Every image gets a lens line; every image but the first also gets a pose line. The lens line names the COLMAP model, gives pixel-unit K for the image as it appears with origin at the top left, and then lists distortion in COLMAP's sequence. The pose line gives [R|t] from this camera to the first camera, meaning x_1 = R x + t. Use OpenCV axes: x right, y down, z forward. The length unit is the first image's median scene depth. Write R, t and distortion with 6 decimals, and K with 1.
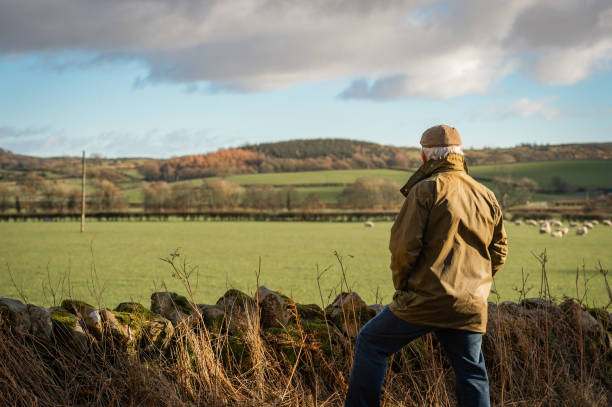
lens RADIAL K [[725.8, 0, 307.8], [0, 725.8, 209.8], [0, 0, 1]] dist [-0.023678, 0.000000]
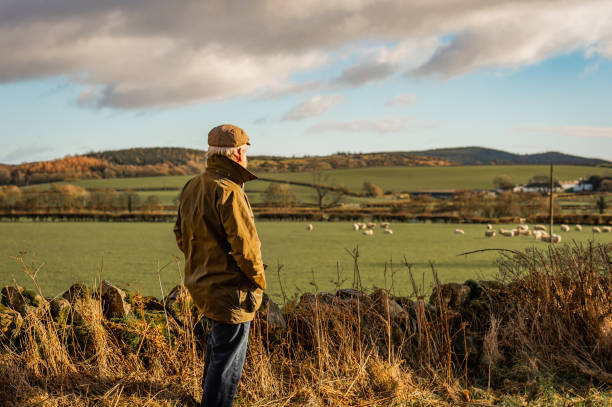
lens RADIAL K [[725.8, 0, 305.1], [0, 725.8, 206.2], [0, 0, 1]] dist [-0.023678, 0.000000]
pose [[0.974039, 0.004924, 0.226327, -0.015333], [-0.004388, 0.999986, -0.002873, -0.005829], [-0.226338, 0.001805, 0.974047, -0.139412]]
